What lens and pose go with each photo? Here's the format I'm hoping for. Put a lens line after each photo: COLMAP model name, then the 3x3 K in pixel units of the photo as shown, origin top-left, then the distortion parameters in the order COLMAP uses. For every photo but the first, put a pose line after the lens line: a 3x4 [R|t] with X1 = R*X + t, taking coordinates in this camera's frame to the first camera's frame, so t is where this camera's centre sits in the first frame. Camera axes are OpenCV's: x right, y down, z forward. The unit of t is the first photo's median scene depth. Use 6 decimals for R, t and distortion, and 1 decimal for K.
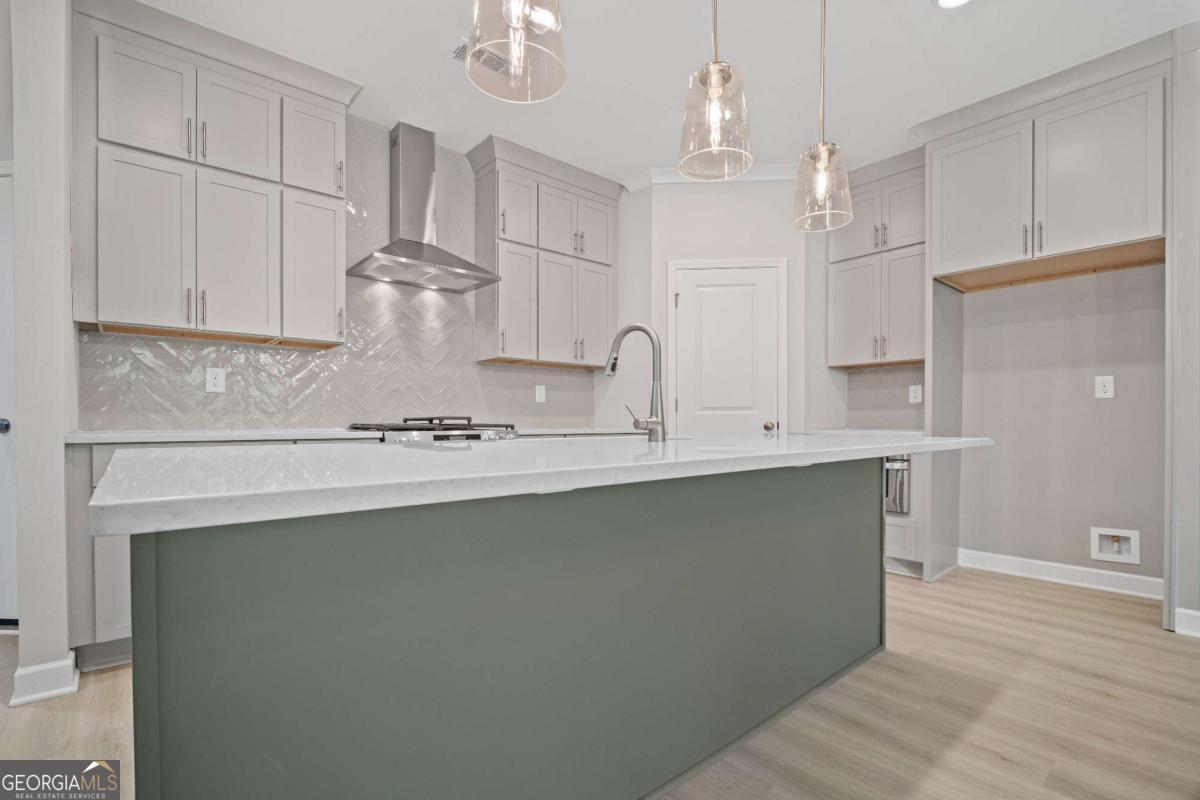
lens RADIAL K [[542.4, 0, 591.4], [0, 542.4, 426.7], [0, 0, 1]] dist [-0.006309, -0.001072]
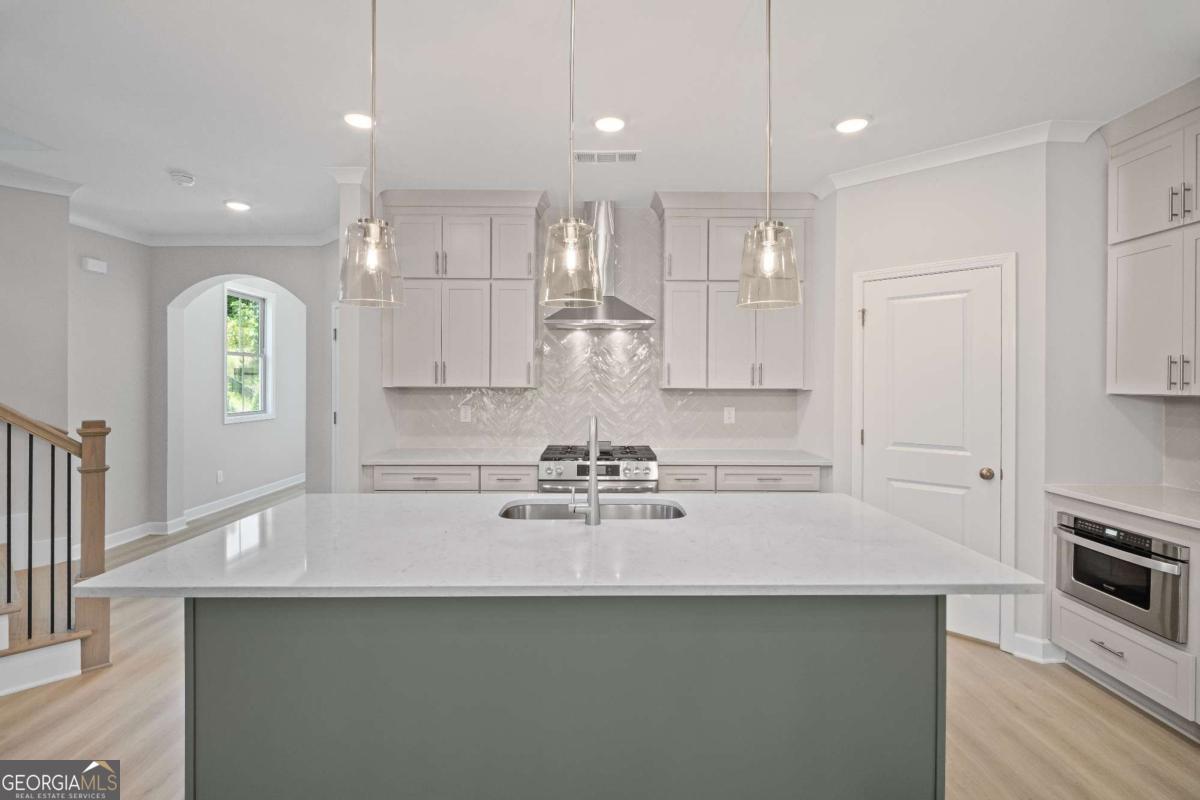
lens RADIAL K [[542.4, 0, 594.7], [0, 542.4, 382.5], [0, 0, 1]] dist [-0.006309, -0.001072]
pose [[0.773678, 0.000415, -0.633579, 0.409627], [-0.008469, 0.999917, -0.009687, -0.126526], [0.633522, 0.012860, 0.773618, 0.056501]]
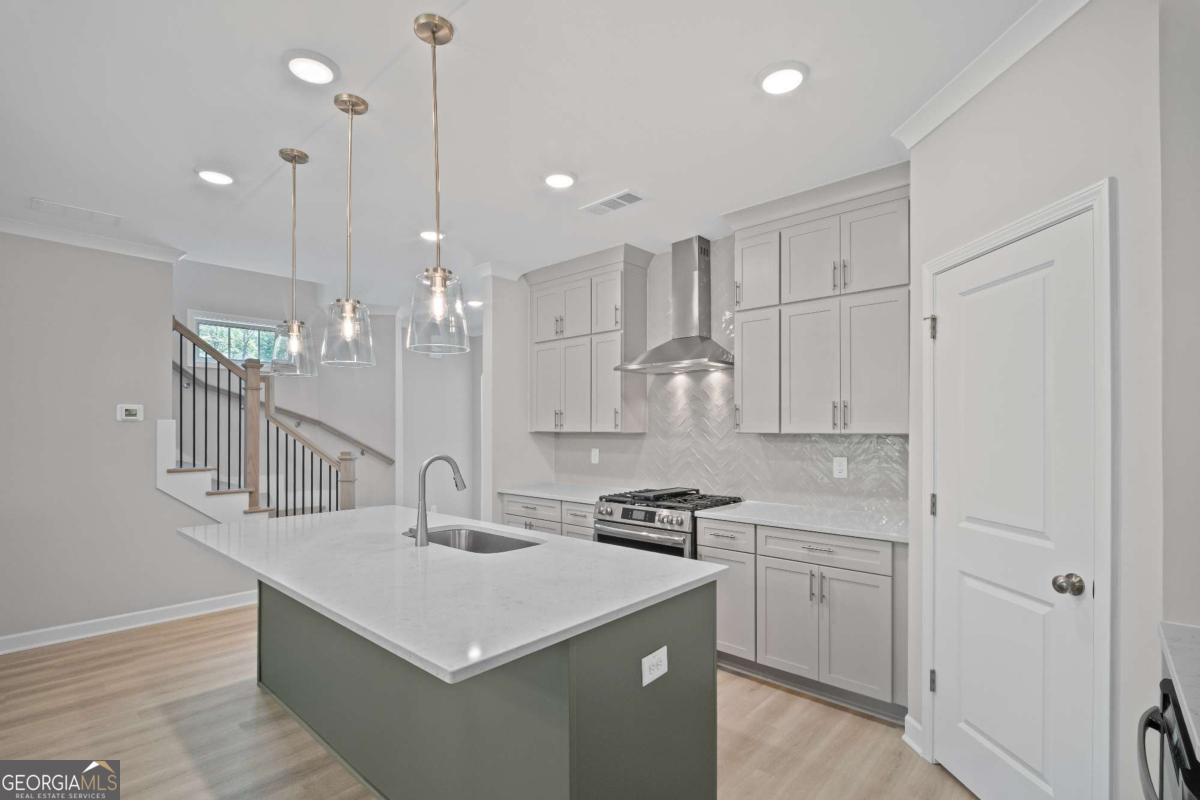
lens RADIAL K [[542.4, 0, 605.3], [0, 542.4, 426.5], [0, 0, 1]] dist [-0.006309, -0.001072]
pose [[0.150130, -0.007473, -0.988638, 0.748110], [-0.008010, 0.999929, -0.008774, -0.128058], [0.988634, 0.009236, 0.150060, 0.612652]]
